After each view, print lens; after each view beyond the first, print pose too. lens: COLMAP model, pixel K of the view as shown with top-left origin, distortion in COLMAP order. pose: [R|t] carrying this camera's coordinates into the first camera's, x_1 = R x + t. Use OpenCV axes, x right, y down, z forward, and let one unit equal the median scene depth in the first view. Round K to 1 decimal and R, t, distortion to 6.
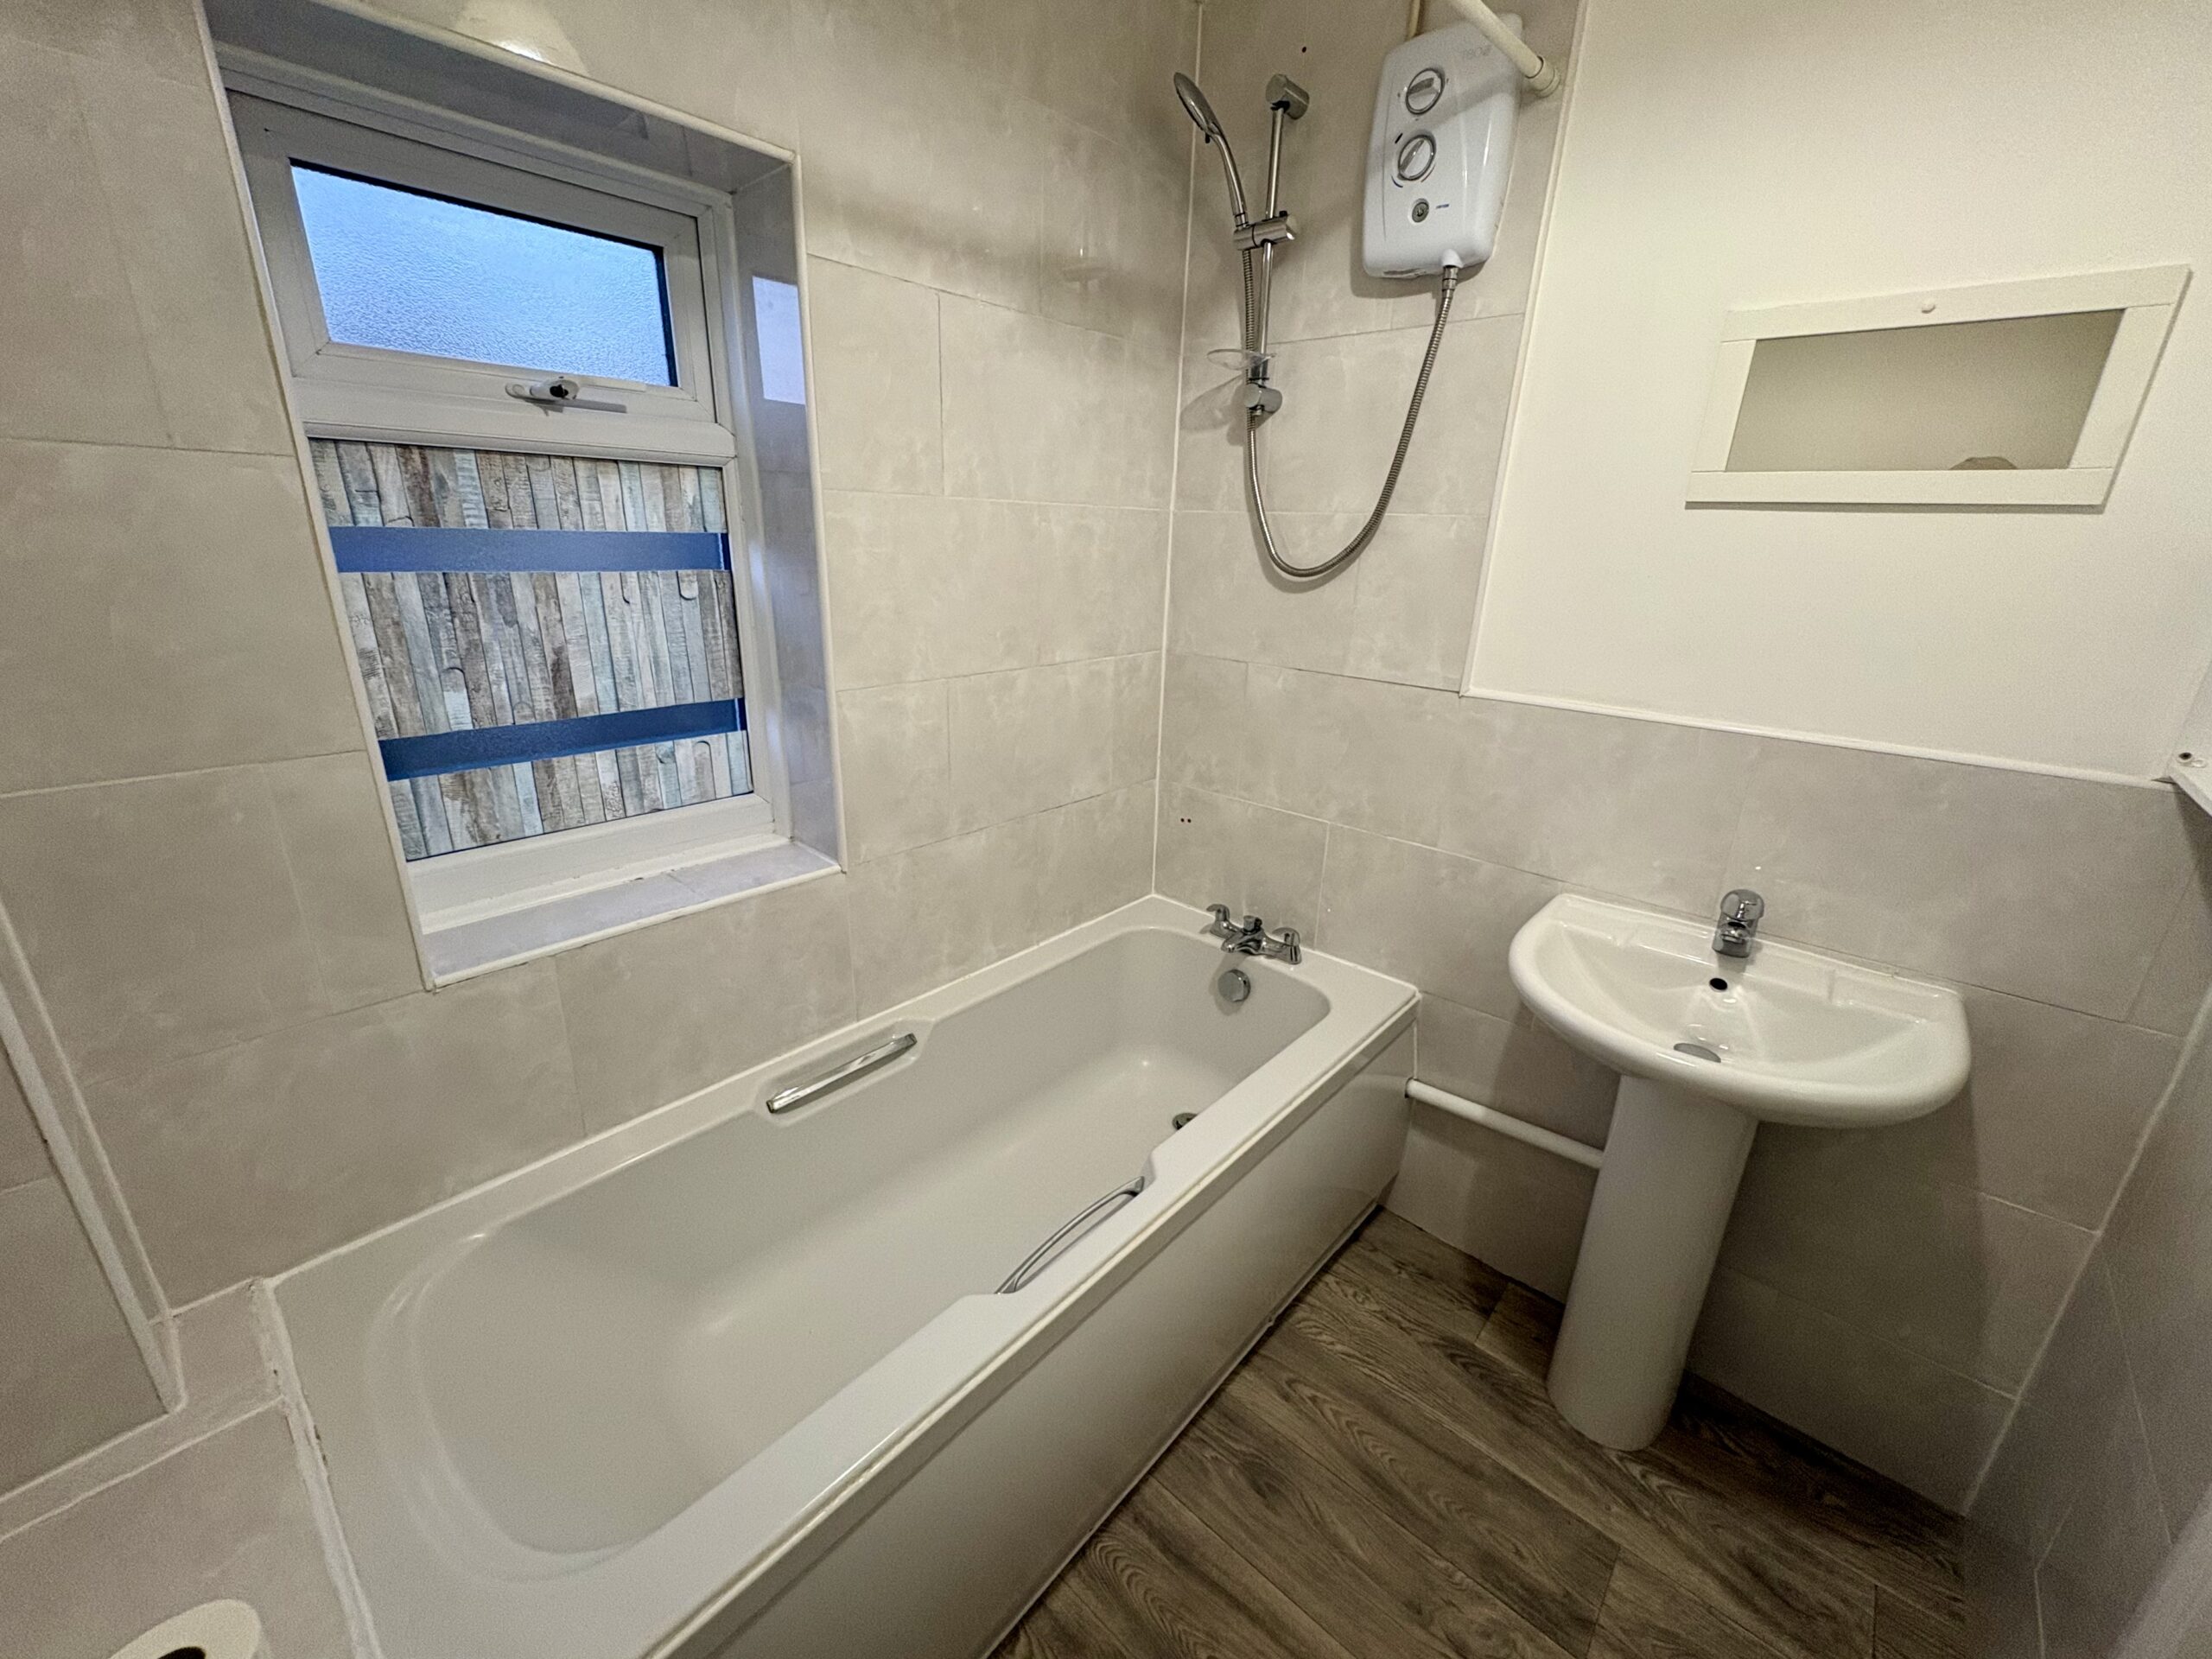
lens RADIAL K [[884.5, 0, 1106.0], [0, 884.5, 830.2], [0, 0, 1]] dist [0.002300, -0.000205]
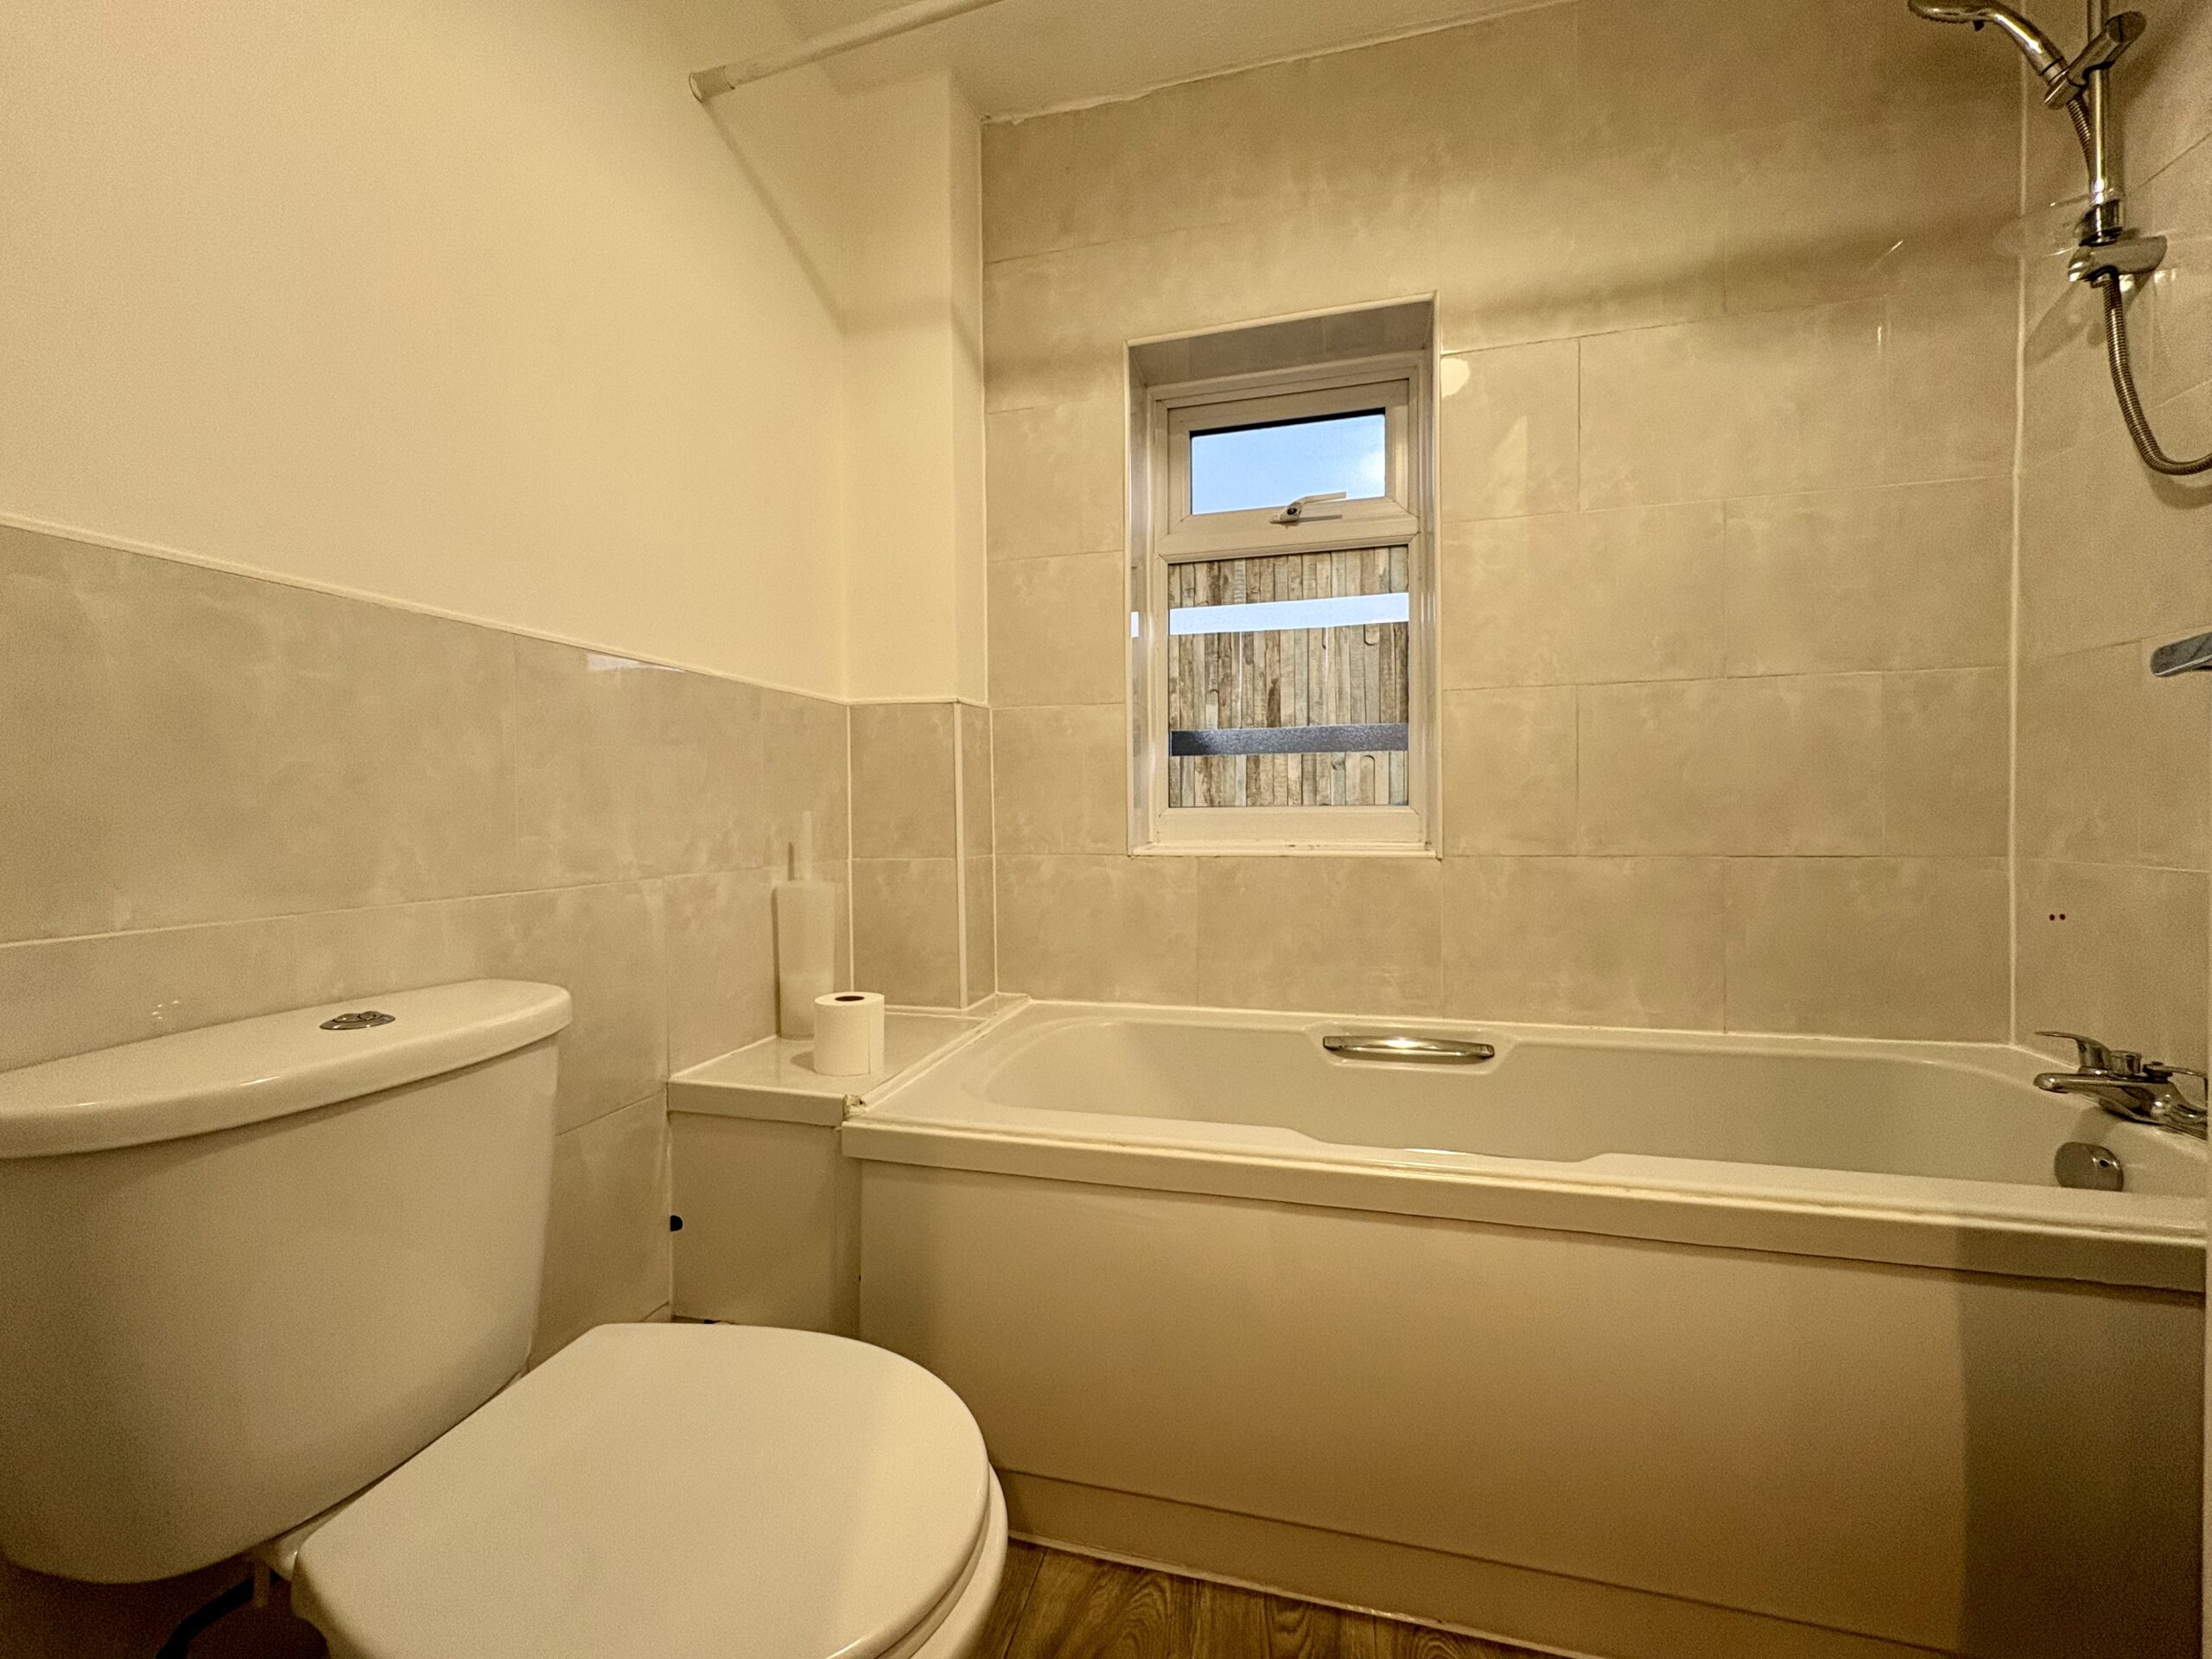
lens RADIAL K [[884.5, 0, 1106.0], [0, 884.5, 826.1], [0, 0, 1]] dist [0.002300, -0.000205]
pose [[0.456573, -0.018609, -0.889492, 0.509777], [-0.262763, 0.952362, -0.154800, 0.301364], [0.849998, 0.304403, 0.429932, 0.193081]]
